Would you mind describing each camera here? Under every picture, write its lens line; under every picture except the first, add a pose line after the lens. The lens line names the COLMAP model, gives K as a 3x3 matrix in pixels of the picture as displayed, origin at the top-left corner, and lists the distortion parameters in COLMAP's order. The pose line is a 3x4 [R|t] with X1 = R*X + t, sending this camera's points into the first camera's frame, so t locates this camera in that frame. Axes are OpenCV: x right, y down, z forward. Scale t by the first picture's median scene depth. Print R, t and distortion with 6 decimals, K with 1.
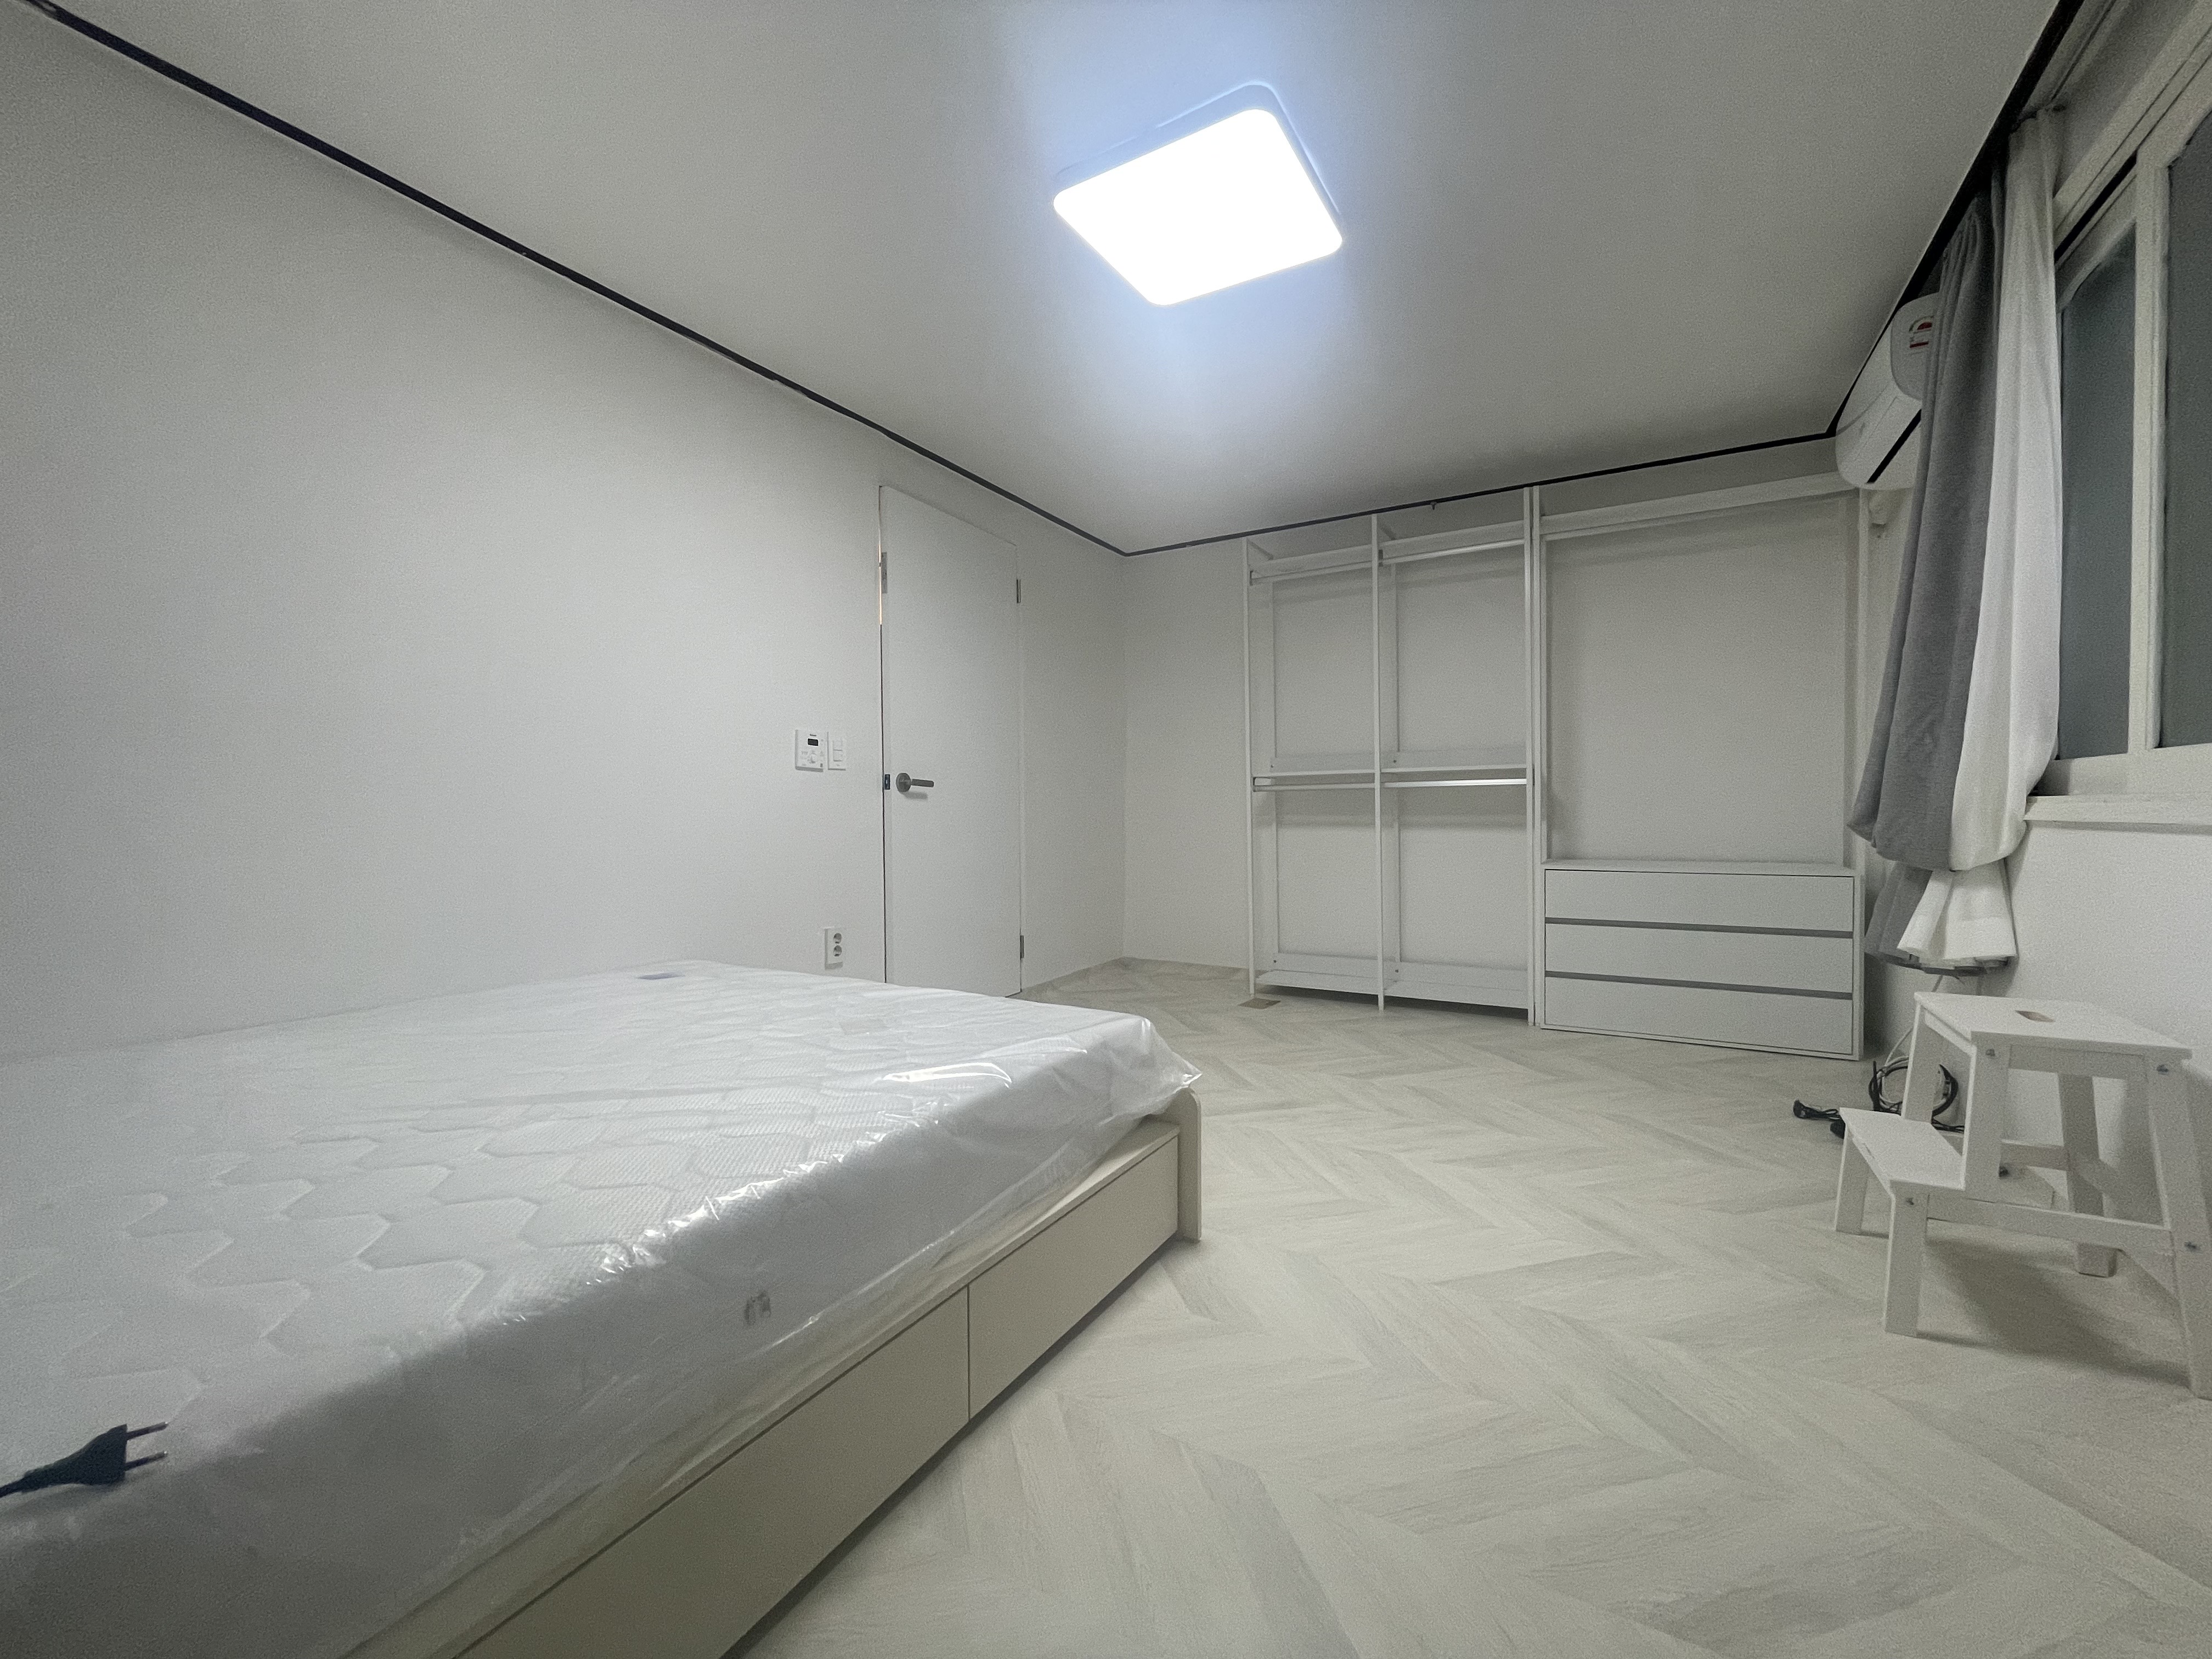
lens RADIAL K [[898.5, 0, 1104.0], [0, 898.5, 823.1], [0, 0, 1]] dist [-0.001357, -0.000180]
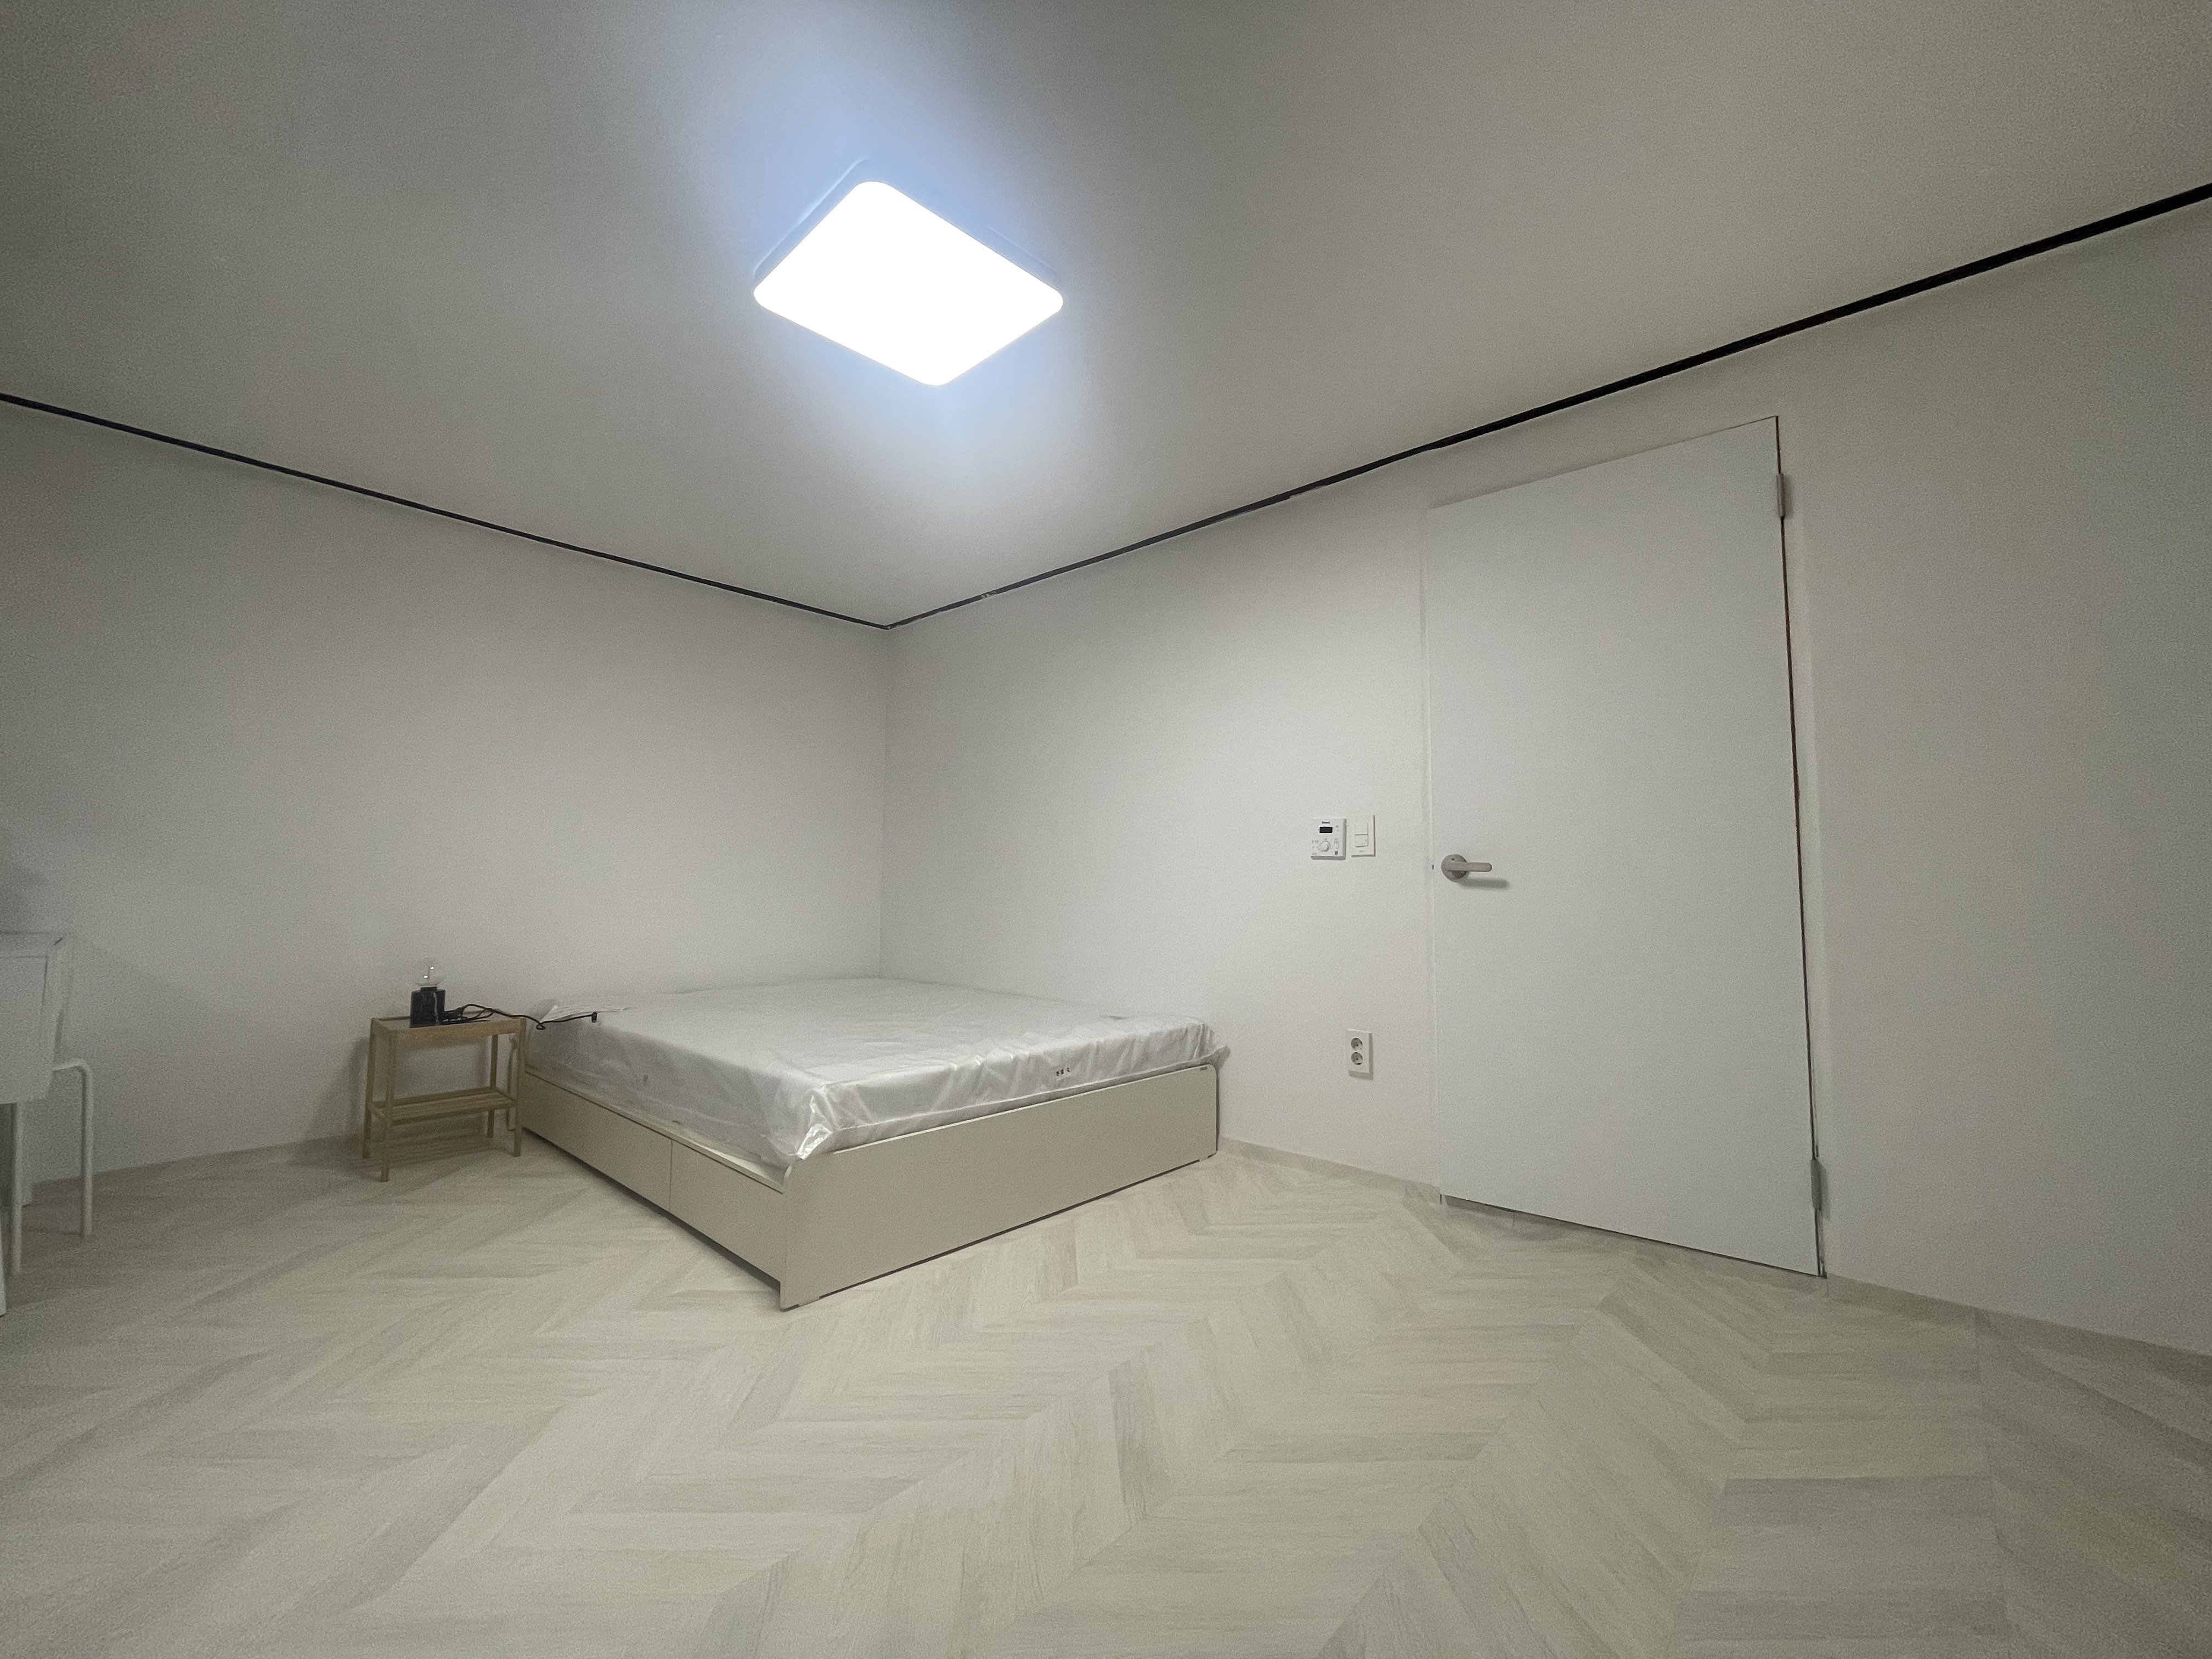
lens RADIAL K [[898.5, 0, 1104.0], [0, 898.5, 823.1], [0, 0, 1]] dist [-0.001357, -0.000180]
pose [[-0.221306, -0.070533, -0.972650, 0.667792], [-0.022690, 0.997483, -0.067171, -0.027084], [0.974940, 0.007204, -0.222349, 0.981740]]
